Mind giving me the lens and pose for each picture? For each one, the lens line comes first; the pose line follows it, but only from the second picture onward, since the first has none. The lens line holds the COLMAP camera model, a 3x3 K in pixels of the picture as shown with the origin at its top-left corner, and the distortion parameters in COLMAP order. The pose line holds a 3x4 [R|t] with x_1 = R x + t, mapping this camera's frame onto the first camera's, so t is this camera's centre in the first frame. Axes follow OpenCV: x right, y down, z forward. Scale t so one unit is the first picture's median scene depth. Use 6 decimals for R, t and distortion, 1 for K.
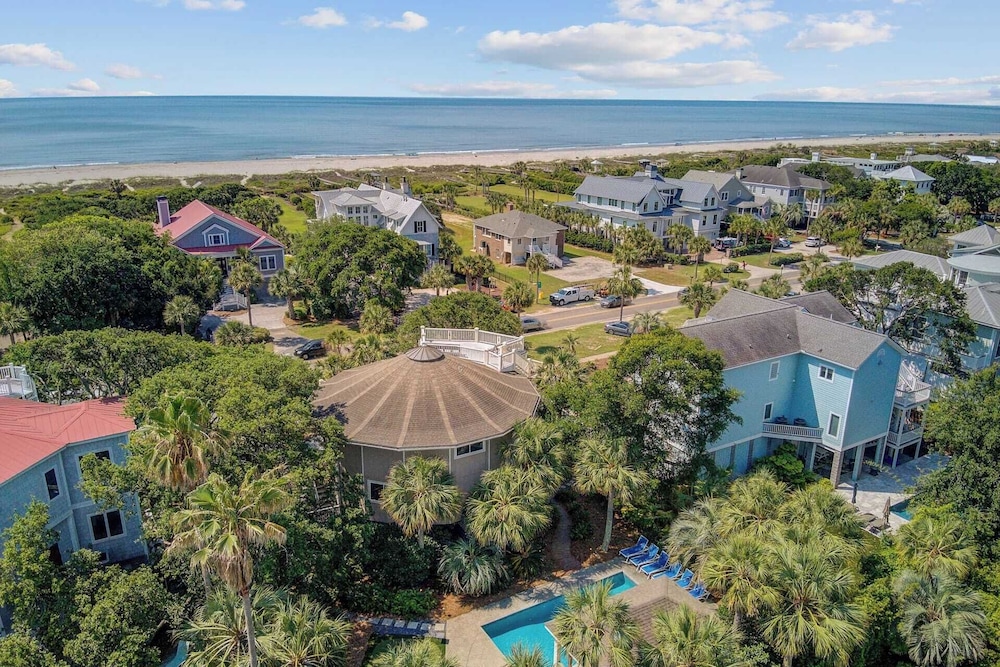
lens RADIAL K [[717.0, 0, 498.9], [0, 717.0, 341.2], [0, 0, 1]] dist [0.142830, -0.276547]
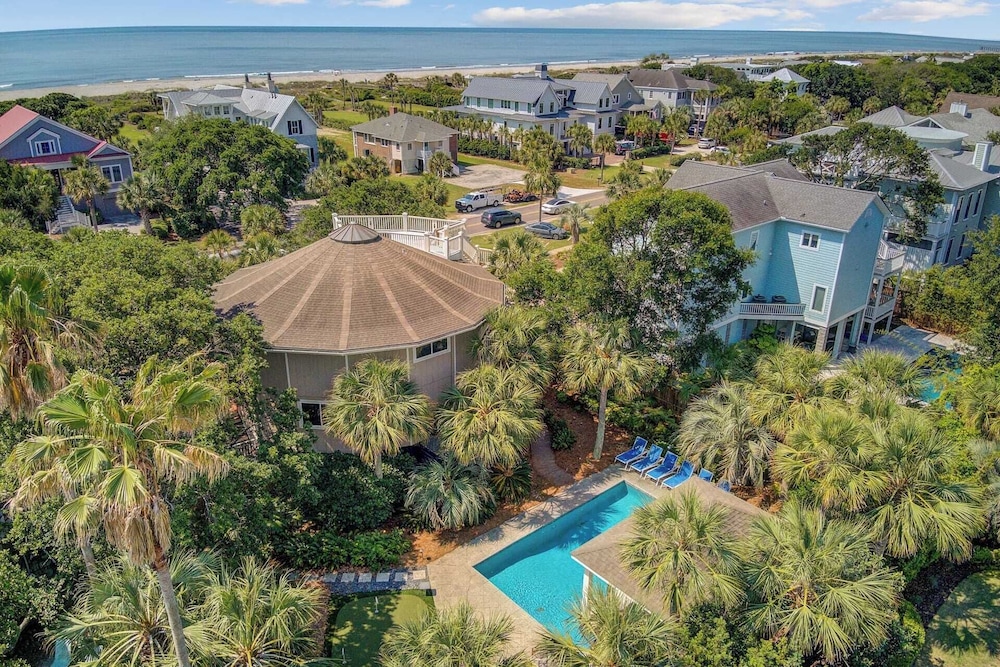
lens RADIAL K [[714.6, 0, 498.2], [0, 714.6, 343.0], [0, 0, 1]] dist [0.131464, -0.232063]
pose [[0.982686, -0.075146, 0.169353, -0.082202], [0.059810, 0.993782, 0.093912, 0.062455], [-0.175357, -0.082157, 0.981071, 0.192267]]
